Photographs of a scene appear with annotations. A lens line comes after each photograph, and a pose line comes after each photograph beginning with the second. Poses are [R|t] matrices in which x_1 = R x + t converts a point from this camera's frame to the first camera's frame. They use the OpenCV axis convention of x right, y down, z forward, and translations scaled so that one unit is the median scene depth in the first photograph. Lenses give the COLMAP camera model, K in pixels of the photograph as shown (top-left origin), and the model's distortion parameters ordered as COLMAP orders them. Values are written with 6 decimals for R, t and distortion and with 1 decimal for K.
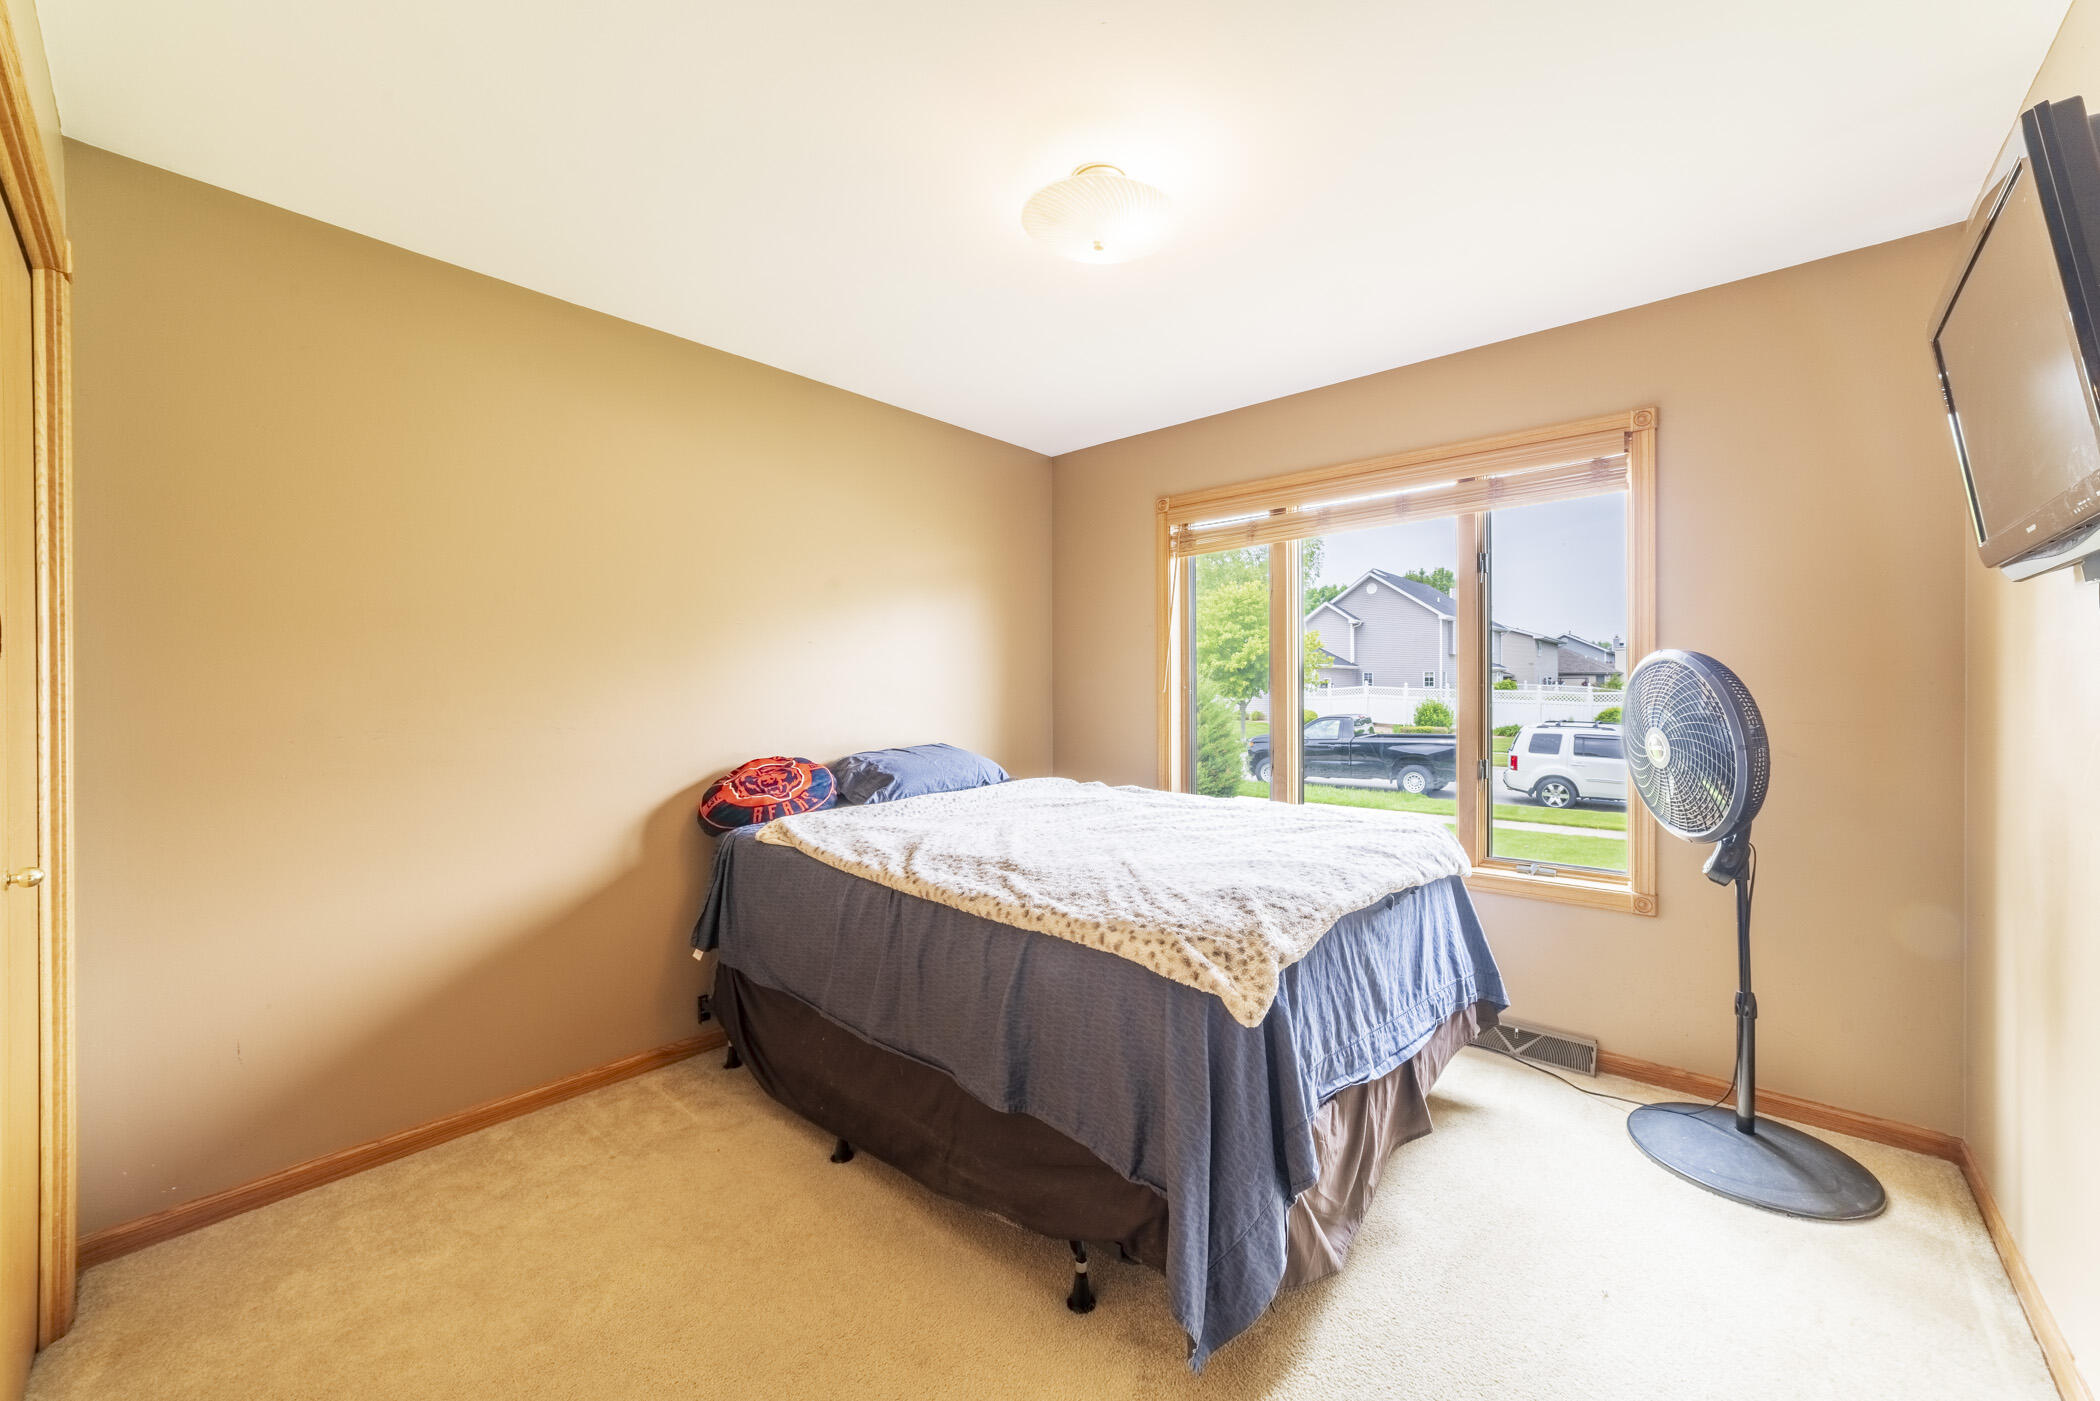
lens RADIAL K [[796.0, 0, 1041.7], [0, 796.0, 696.9], [0, 0, 1]] dist [-0.019096, 0.006535]
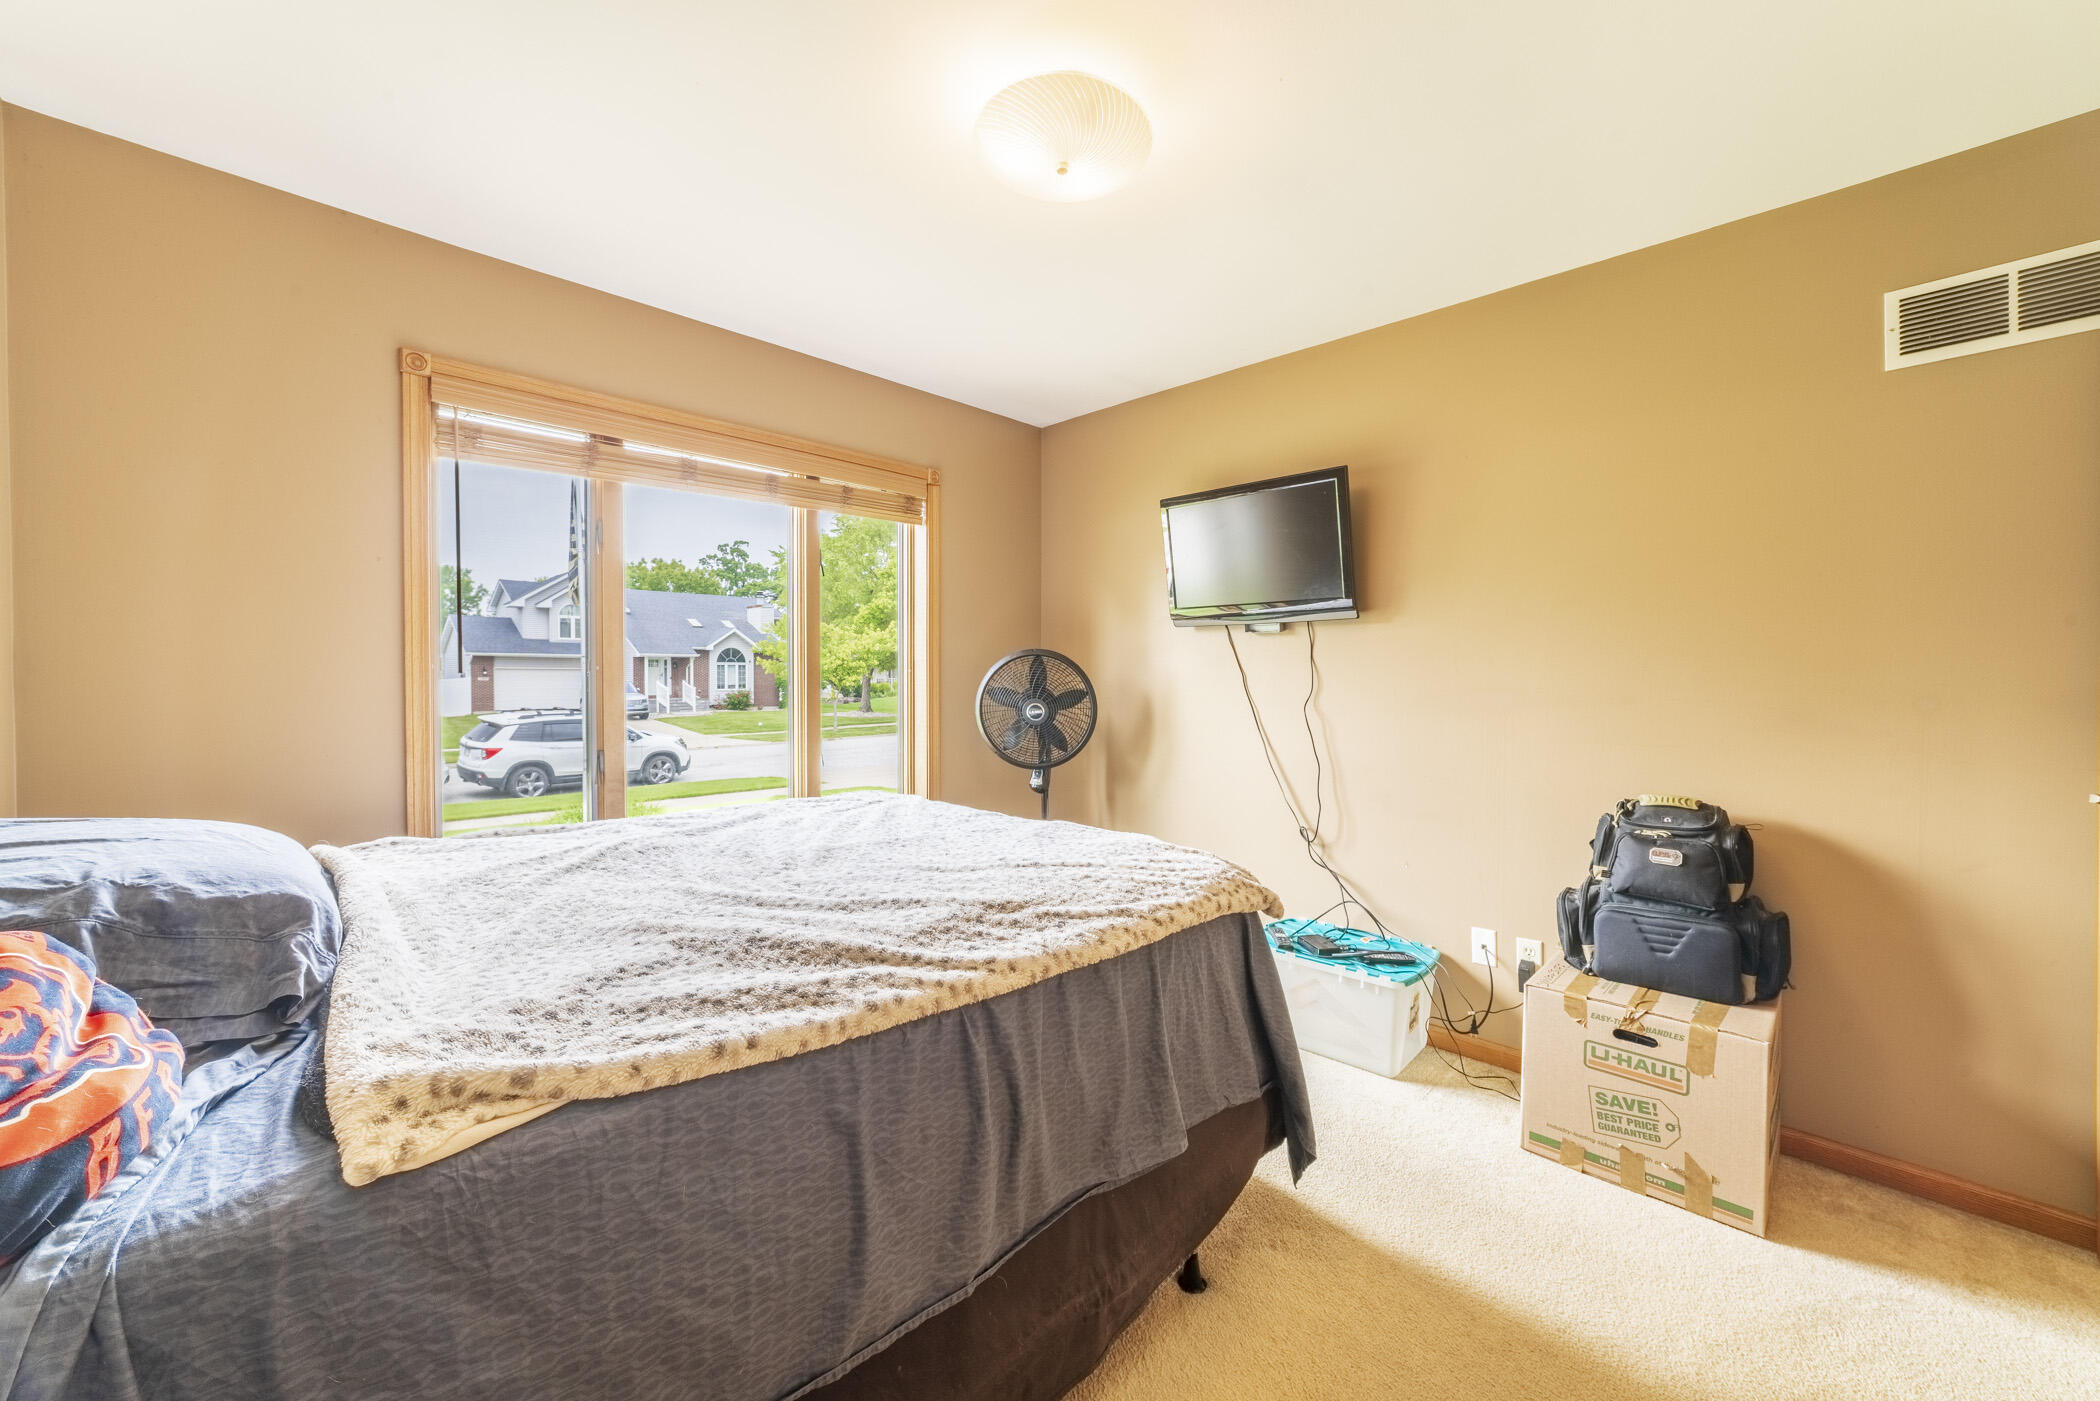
lens RADIAL K [[796.0, 0, 1042.7], [0, 796.0, 686.2], [0, 0, 1]] dist [-0.019096, 0.006535]
pose [[0.056082, -0.008736, 0.998388, -0.604516], [0.003606, 0.999957, 0.008547, 0.002078], [-0.998420, 0.003121, 0.056111, 0.720319]]
